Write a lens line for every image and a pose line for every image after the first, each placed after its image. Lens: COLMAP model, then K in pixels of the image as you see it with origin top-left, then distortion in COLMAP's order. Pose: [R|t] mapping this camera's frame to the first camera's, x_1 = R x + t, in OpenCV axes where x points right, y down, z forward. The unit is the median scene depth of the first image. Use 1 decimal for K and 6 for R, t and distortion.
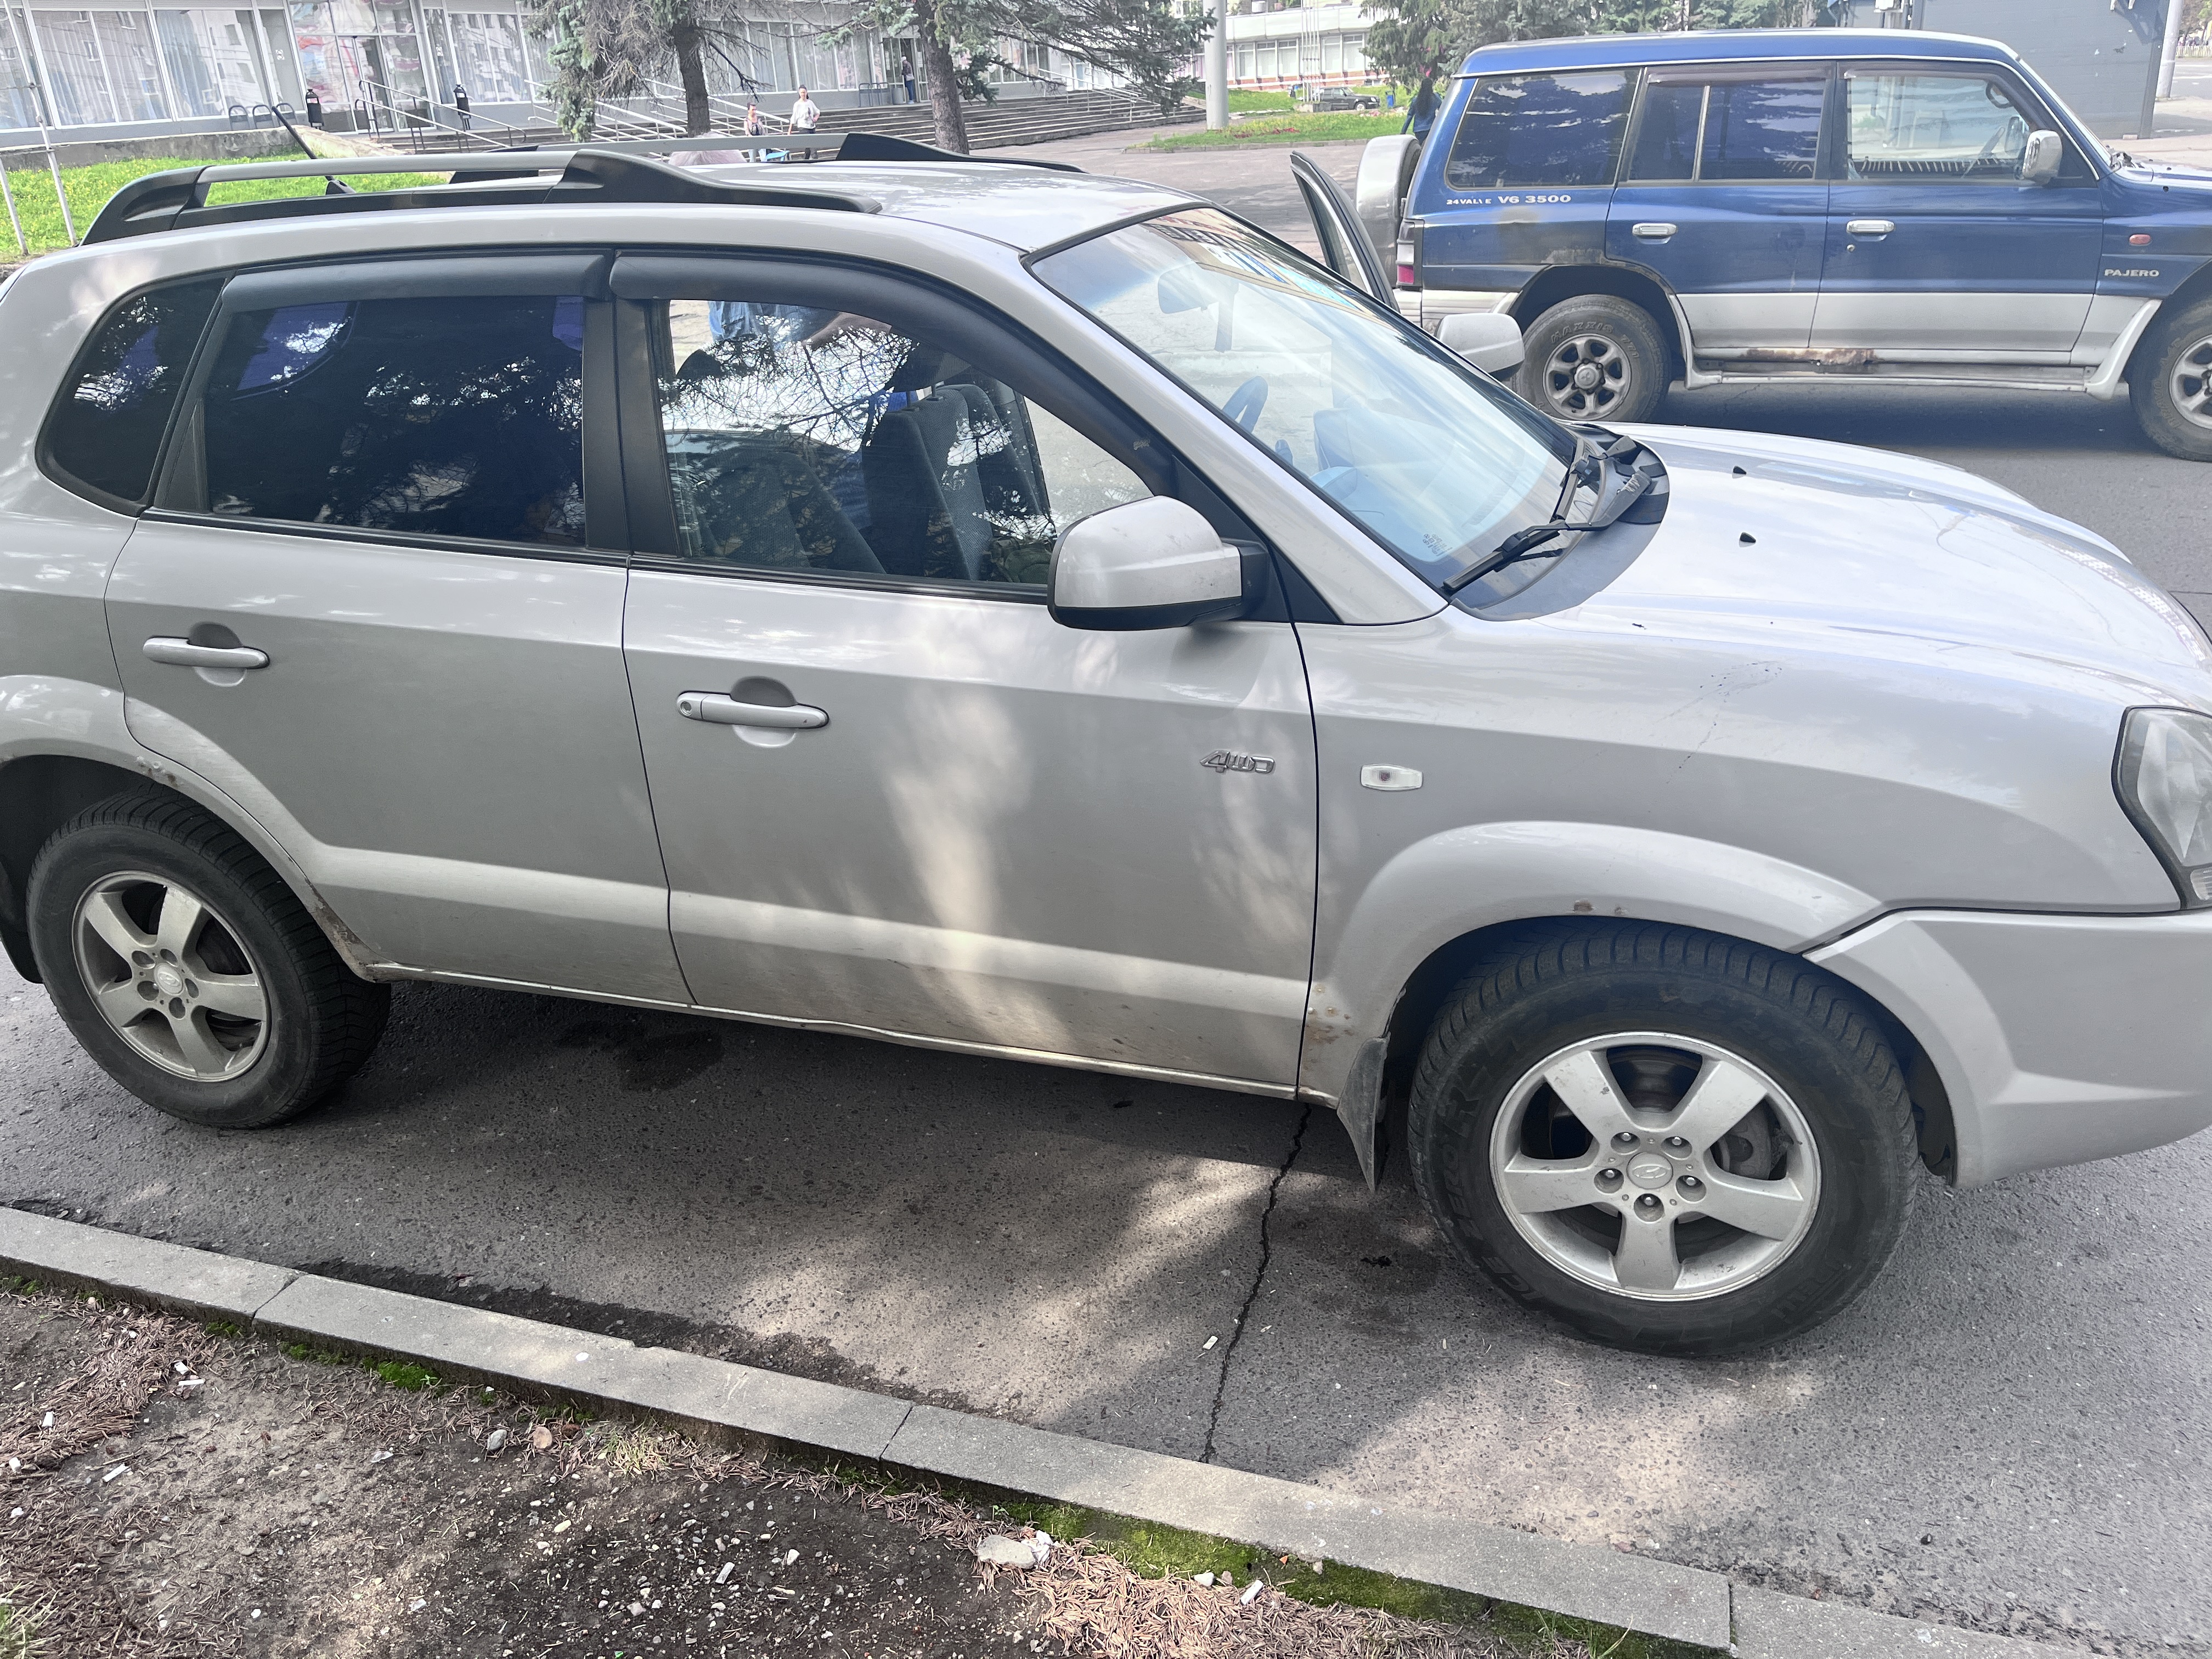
lens RADIAL K [[1669.0, 0, 1109.6], [0, 1669.0, 819.3], [0, 0, 1]] dist [0.055139, -0.078516]
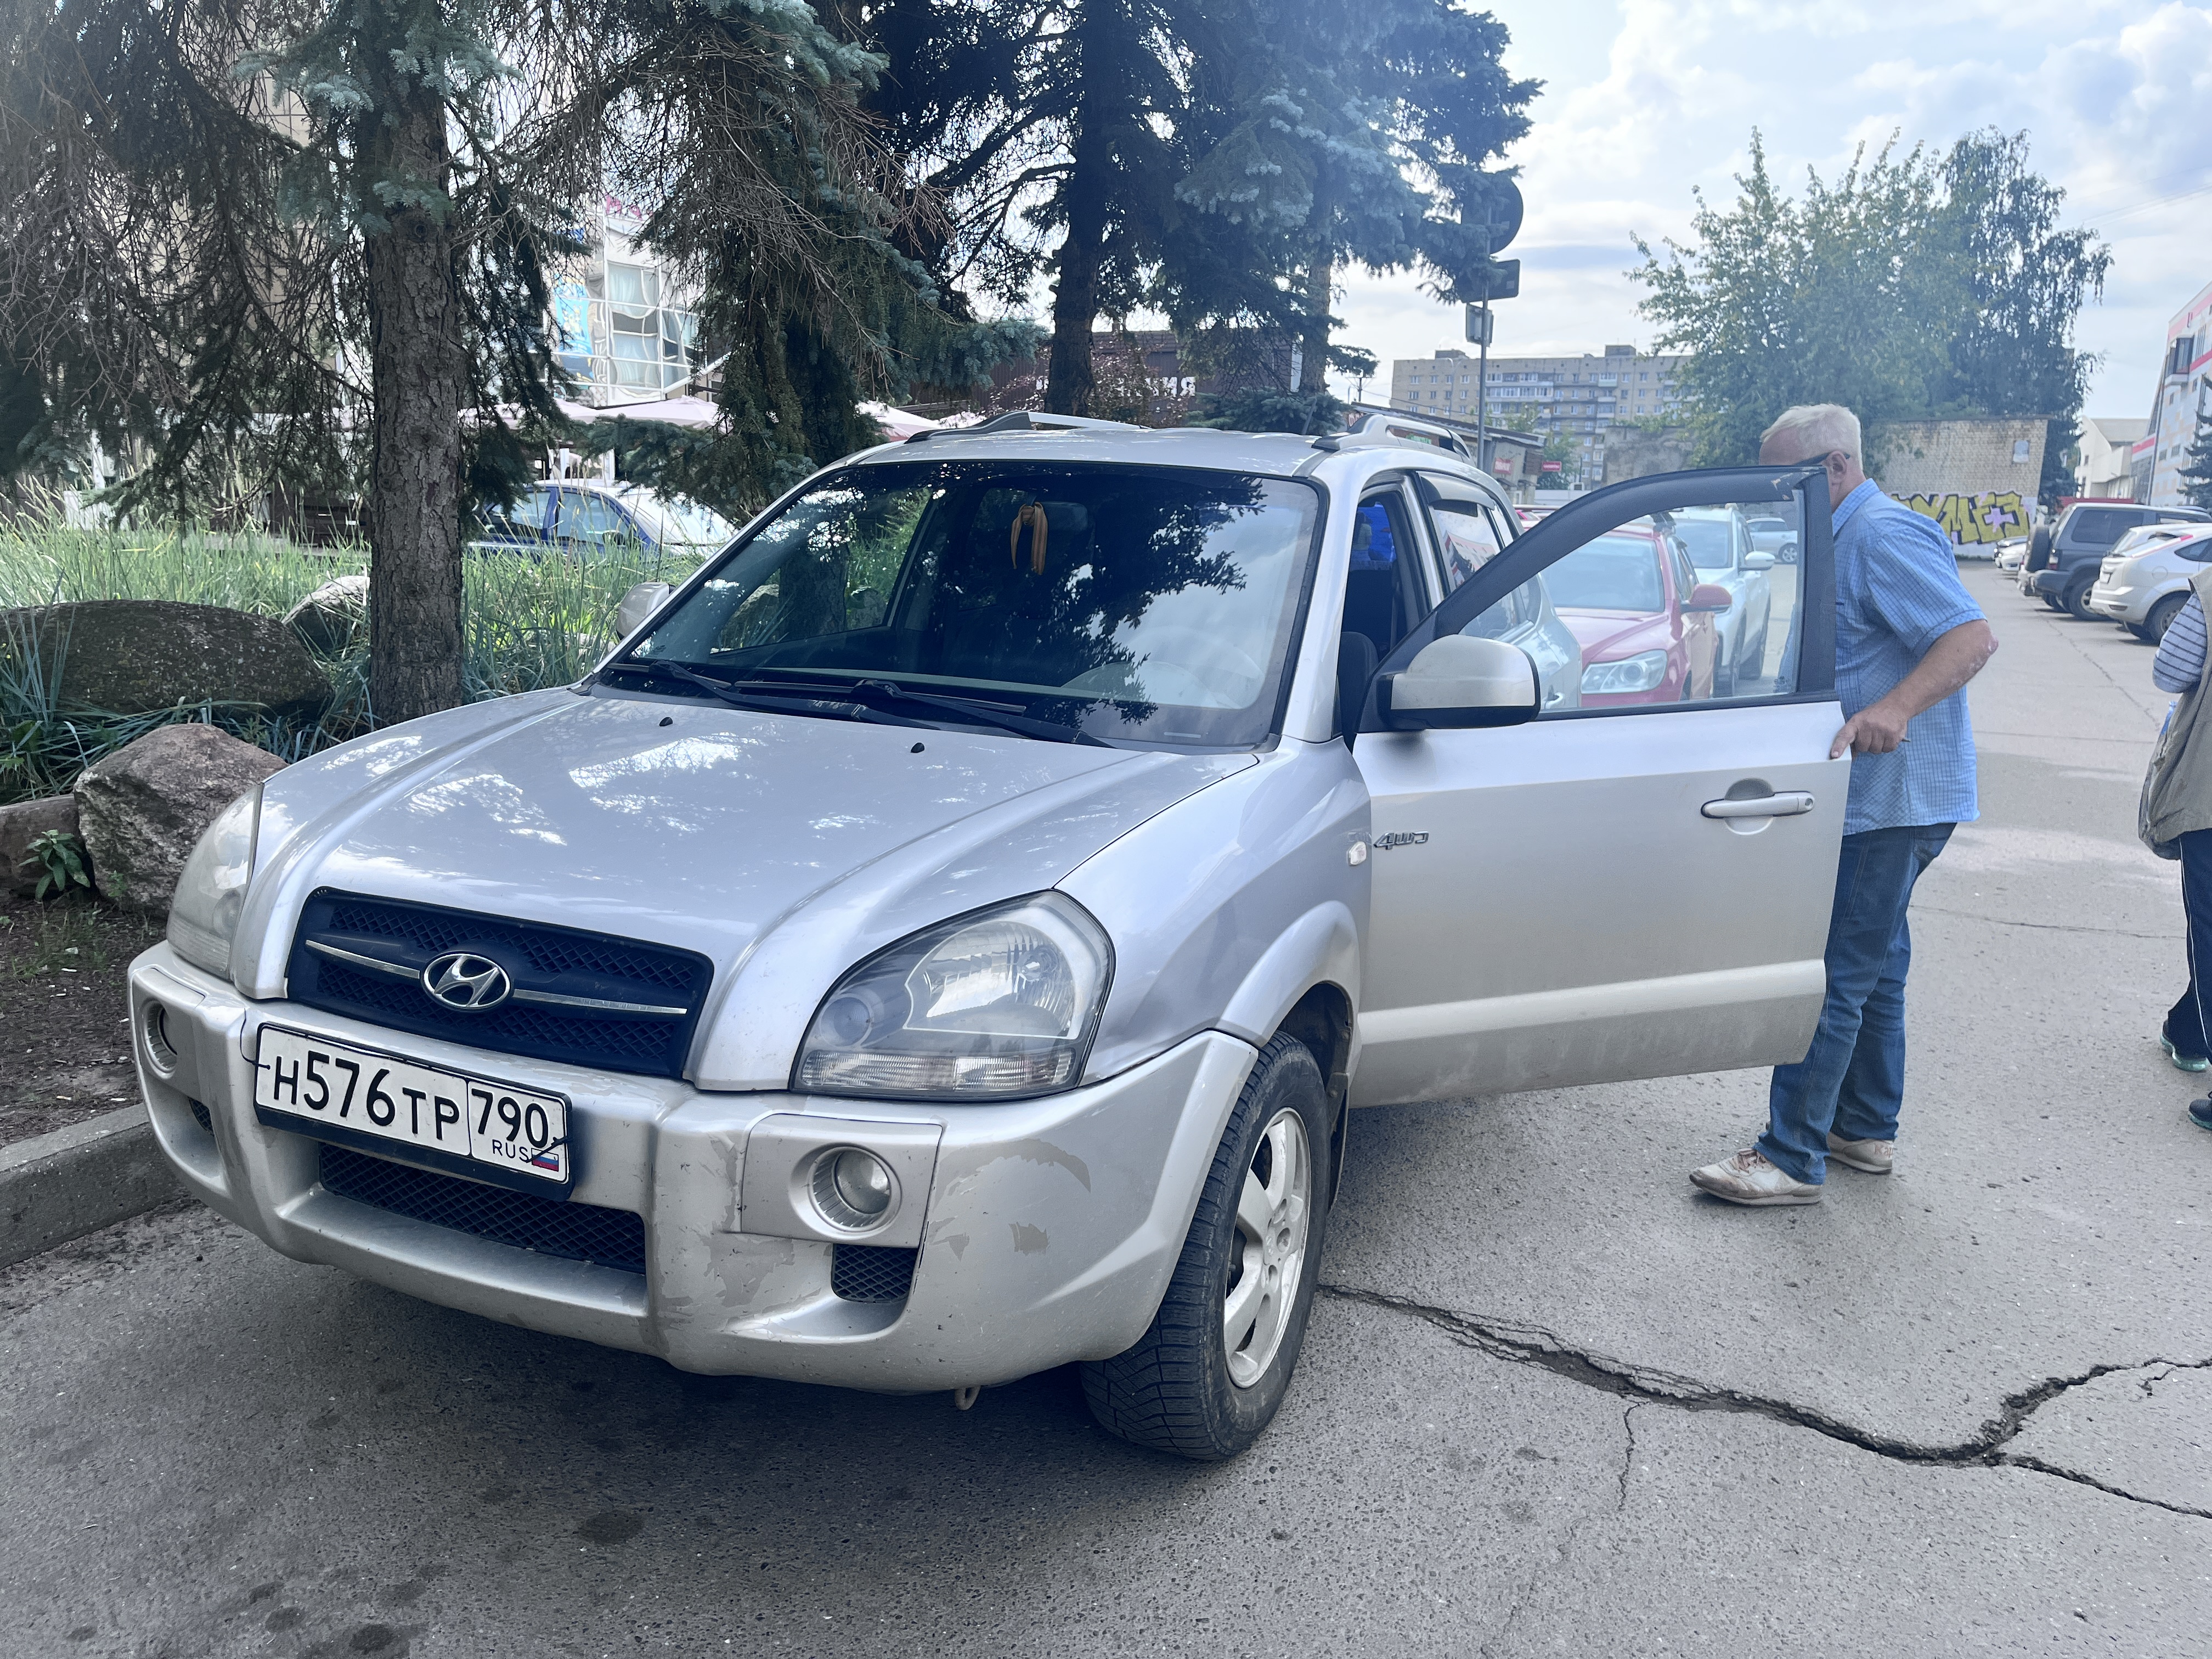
lens RADIAL K [[1669.0, 0, 1093.0], [0, 1669.0, 824.5], [0, 0, 1]] dist [0.055139, -0.078516]
pose [[-0.108096, 0.233364, -0.966362, 1.475726], [-0.416079, 0.872206, 0.257168, -0.523856], [0.902881, 0.429882, 0.002816, 1.303063]]
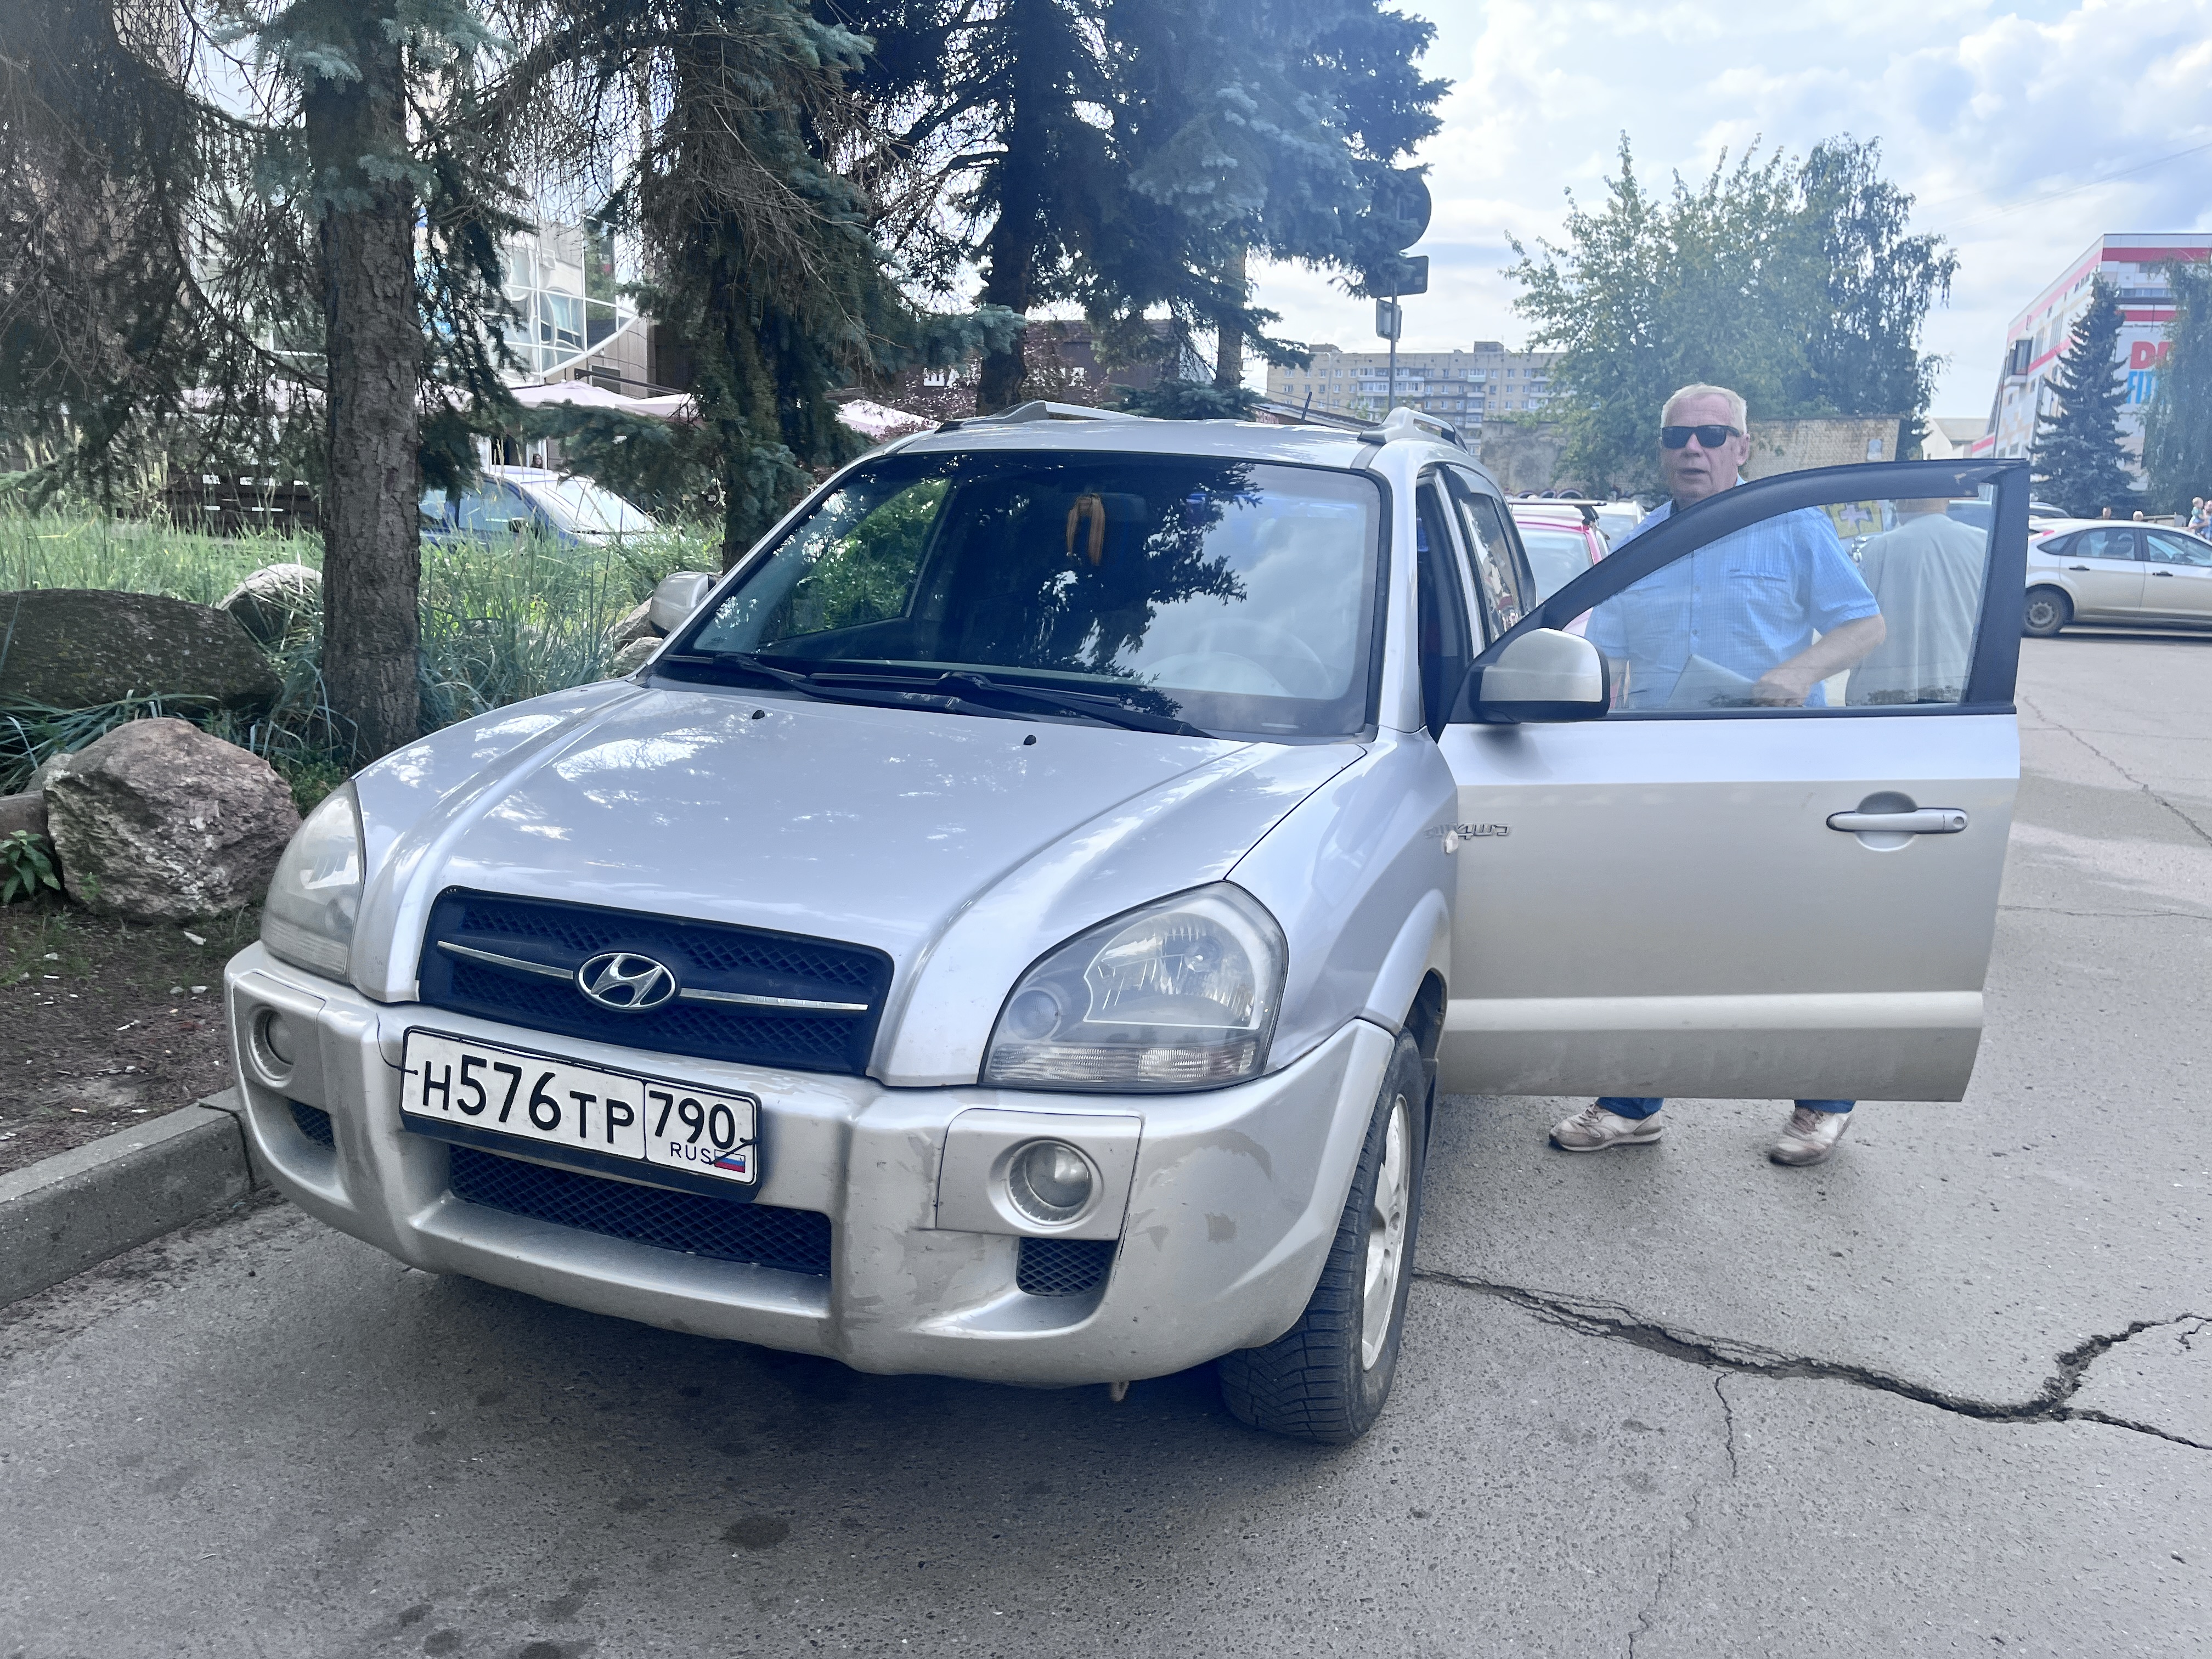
lens RADIAL K [[1669.0, 0, 1105.5], [0, 1669.0, 826.1], [0, 0, 1]] dist [0.055139, -0.078516]
pose [[-0.030870, 0.240241, -0.970222, 1.487204], [-0.427593, 0.874204, 0.230070, -0.462633], [0.903444, 0.421962, 0.075739, 1.169999]]
